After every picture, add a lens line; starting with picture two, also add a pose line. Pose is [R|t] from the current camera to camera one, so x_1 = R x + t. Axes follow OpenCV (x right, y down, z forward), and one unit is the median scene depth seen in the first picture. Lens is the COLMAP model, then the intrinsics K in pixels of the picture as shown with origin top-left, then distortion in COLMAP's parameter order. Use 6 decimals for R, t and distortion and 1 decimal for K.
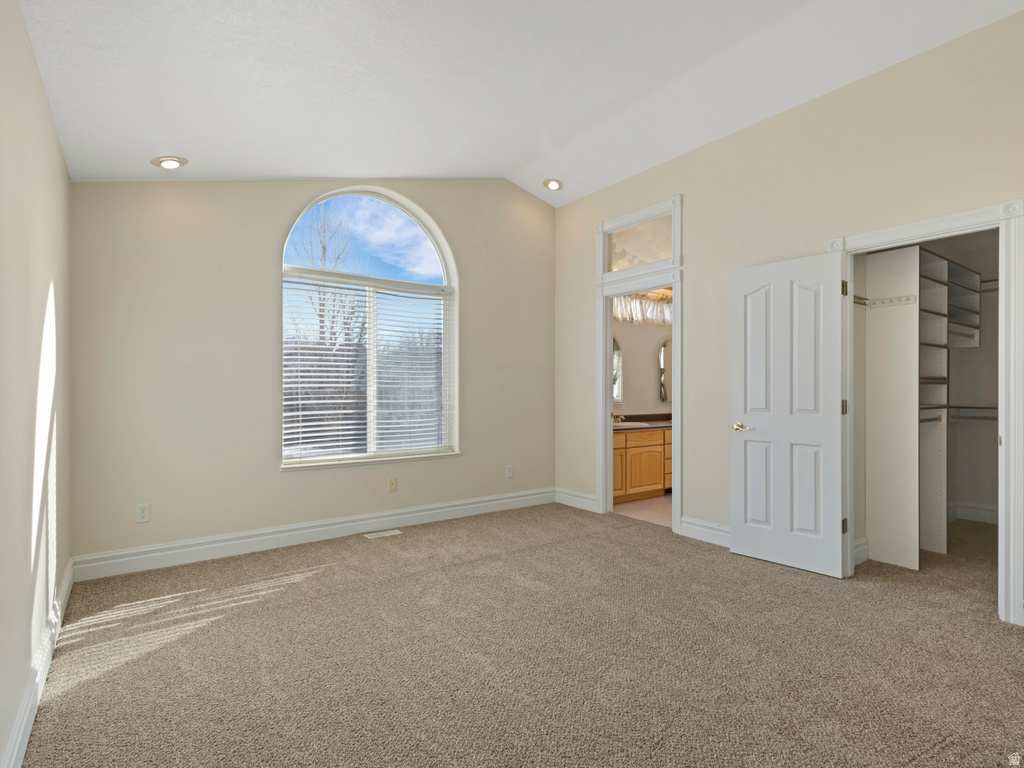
lens RADIAL K [[522.5, 0, 512.0], [0, 522.5, 384.0], [0, 0, 1]] dist [-0.000177, -0.000033]
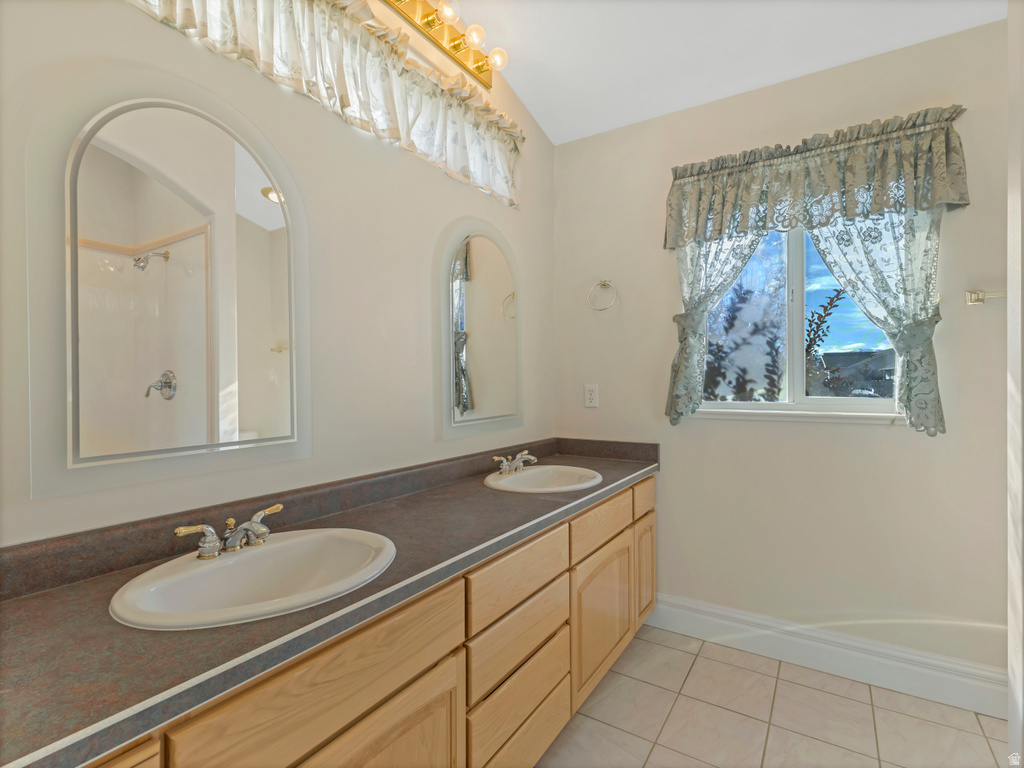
lens RADIAL K [[502.9, 0, 512.0], [0, 502.9, 384.0], [0, 0, 1]] dist [0.001350, -0.000596]
pose [[0.931494, -0.006100, 0.363706, 0.313781], [0.004002, 0.999971, 0.006522, 0.014002], [-0.363735, -0.004620, 0.931491, 1.076363]]
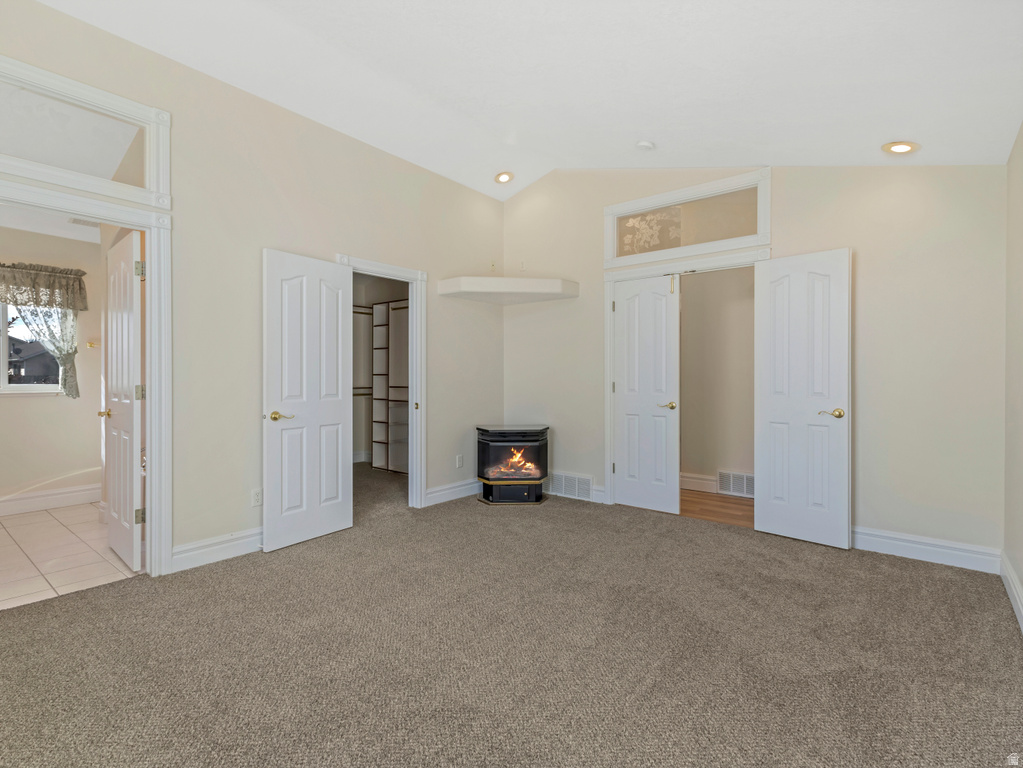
lens RADIAL K [[502.4, 0, 511.5], [0, 502.4, 384.0], [0, 0, 1]] dist [0.001350, -0.000596]
pose [[-0.244388, -0.018897, 0.969493, -0.479134], [-0.011666, 0.999795, 0.016547, 0.001914], [-0.969607, -0.007267, -0.244558, 0.696072]]
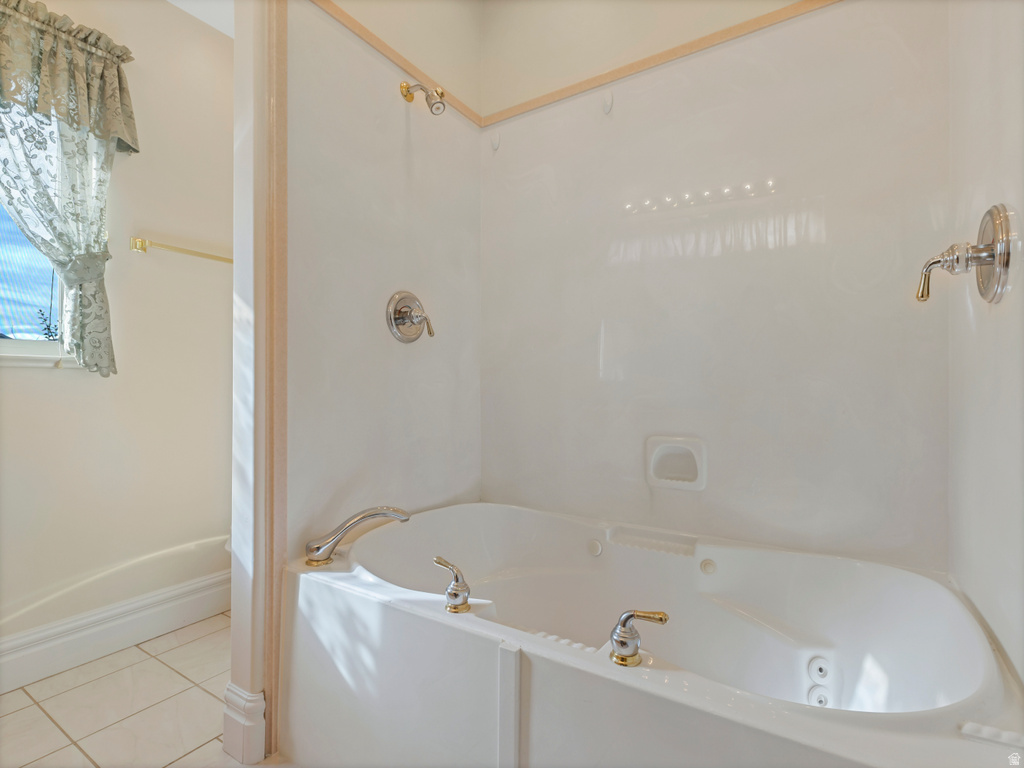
lens RADIAL K [[502.9, 0, 512.0], [0, 502.9, 384.0], [0, 0, 1]] dist [0.001350, -0.000596]
pose [[-0.356482, -0.004329, 0.934292, 0.302556], [-0.009619, 0.999953, 0.000963, 0.063805], [-0.934252, -0.008644, -0.356507, 1.180070]]
